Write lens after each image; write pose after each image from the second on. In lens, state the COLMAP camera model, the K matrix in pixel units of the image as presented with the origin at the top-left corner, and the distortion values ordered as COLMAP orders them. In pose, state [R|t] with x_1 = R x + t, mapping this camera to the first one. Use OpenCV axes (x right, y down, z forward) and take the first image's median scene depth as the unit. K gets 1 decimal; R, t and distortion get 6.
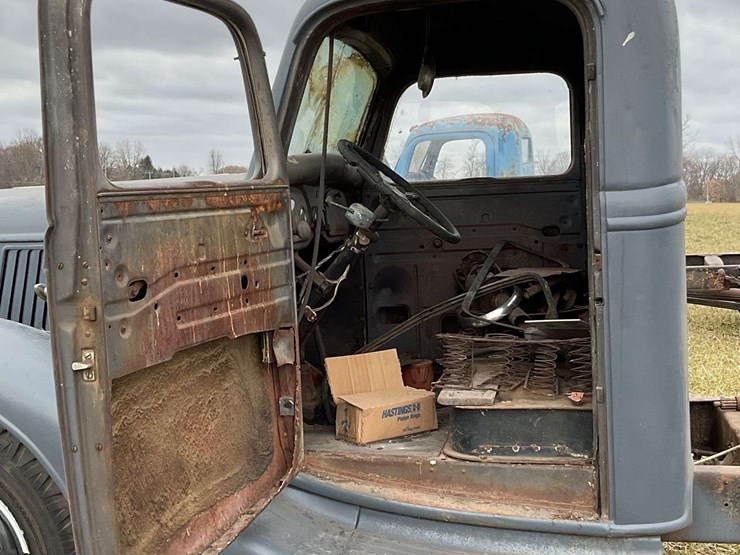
lens RADIAL K [[1089.2, 0, 370.0], [0, 1089.2, 277.5], [0, 0, 1]] dist [0.069458, -0.039887]
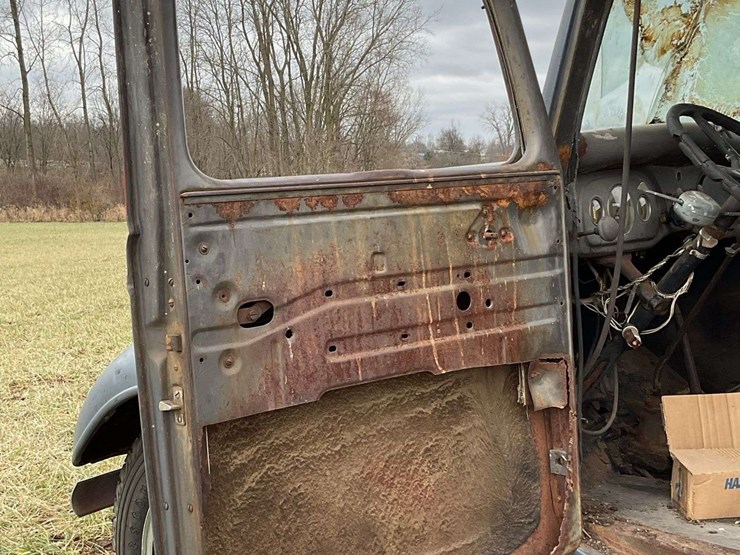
lens RADIAL K [[1089.2, 0, 370.0], [0, 1089.2, 277.5], [0, 0, 1]] dist [0.069458, -0.039887]
pose [[0.847321, 0.036758, -0.529808, 0.235865], [-0.022114, 0.999179, 0.033955, -0.036997], [0.530621, -0.017054, 0.847438, 0.323061]]
